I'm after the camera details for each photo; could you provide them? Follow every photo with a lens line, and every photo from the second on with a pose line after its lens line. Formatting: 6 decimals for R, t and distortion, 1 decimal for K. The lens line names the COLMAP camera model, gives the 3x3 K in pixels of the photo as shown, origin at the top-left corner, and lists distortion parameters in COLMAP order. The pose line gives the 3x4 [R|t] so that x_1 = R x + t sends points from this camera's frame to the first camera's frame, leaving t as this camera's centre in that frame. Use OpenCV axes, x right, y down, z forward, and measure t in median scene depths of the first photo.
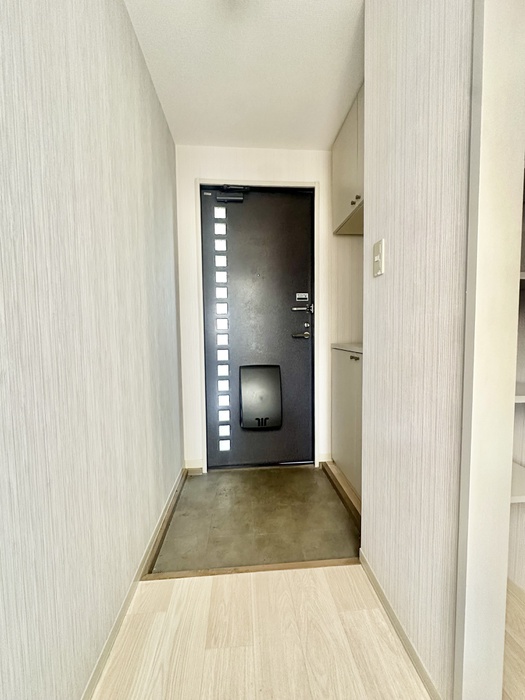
lens RADIAL K [[278.4, 0, 262.5], [0, 278.4, 350.0], [0, 0, 1]] dist [-0.001484, -0.000159]
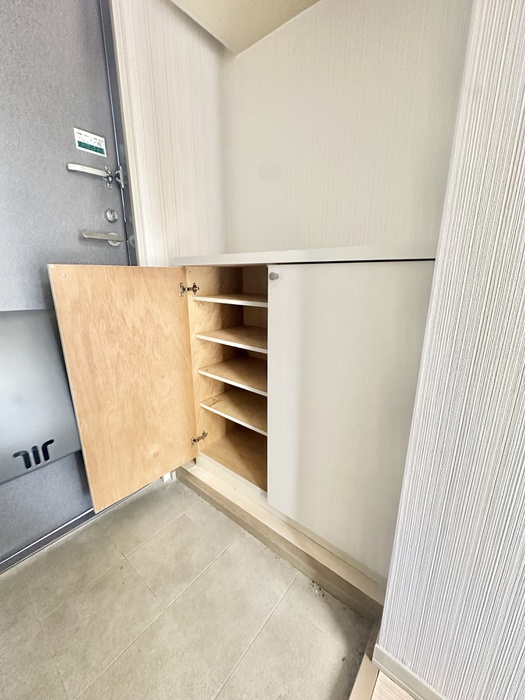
lens RADIAL K [[278.4, 0, 262.5], [0, 278.4, 350.0], [0, 0, 1]] dist [-0.001484, -0.000159]
pose [[0.690924, -0.177425, 0.700817, -0.028698], [0.036967, 0.976818, 0.210855, 0.039434], [-0.721982, -0.119778, 0.681465, 0.512358]]
